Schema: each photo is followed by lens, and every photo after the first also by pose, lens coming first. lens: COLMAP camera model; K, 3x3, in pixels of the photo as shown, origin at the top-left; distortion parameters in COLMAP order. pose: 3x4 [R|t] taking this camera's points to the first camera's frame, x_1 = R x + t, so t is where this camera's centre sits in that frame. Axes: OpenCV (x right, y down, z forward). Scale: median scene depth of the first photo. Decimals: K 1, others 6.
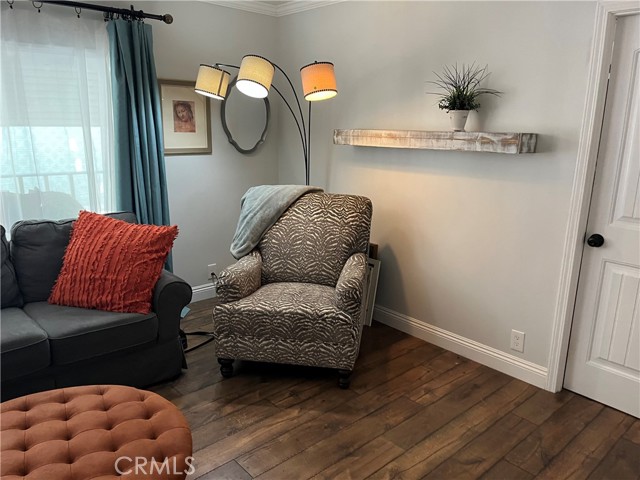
lens RADIAL K [[483.1, 0, 327.7], [0, 483.1, 242.6], [0, 0, 1]] dist [0.064386, -0.088180]
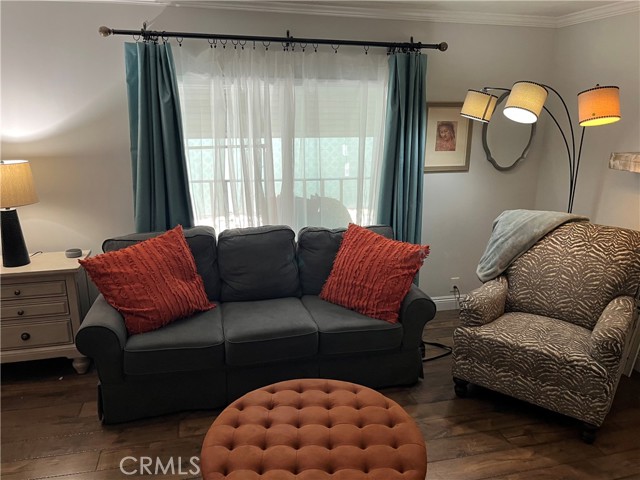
lens RADIAL K [[483.1, 0, 324.3], [0, 483.1, 242.6], [0, 0, 1]] dist [0.064386, -0.088180]
pose [[0.875807, 0.111682, -0.469562, -0.010434], [-0.104605, 0.993659, 0.041229, -0.061046], [0.471189, 0.013009, 0.881936, -0.052611]]
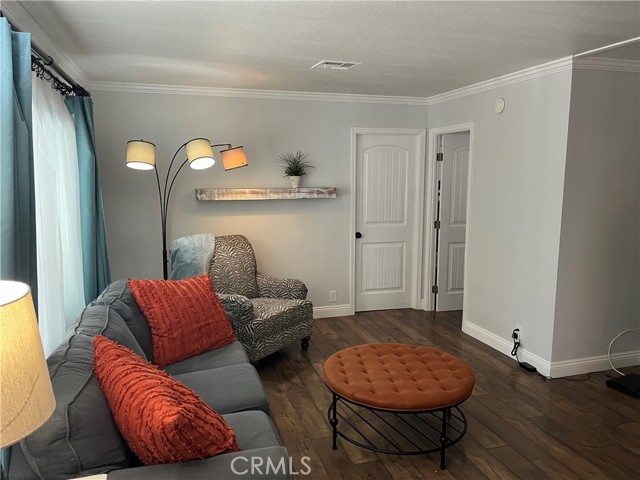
lens RADIAL K [[483.1, 0, 319.9], [0, 483.1, 239.9], [0, 0, 1]] dist [0.064386, -0.088180]
pose [[0.430865, -0.143411, 0.890948, -1.255614], [0.224590, 0.973268, 0.048050, -0.110008], [-0.874022, 0.179395, 0.451556, 0.174869]]
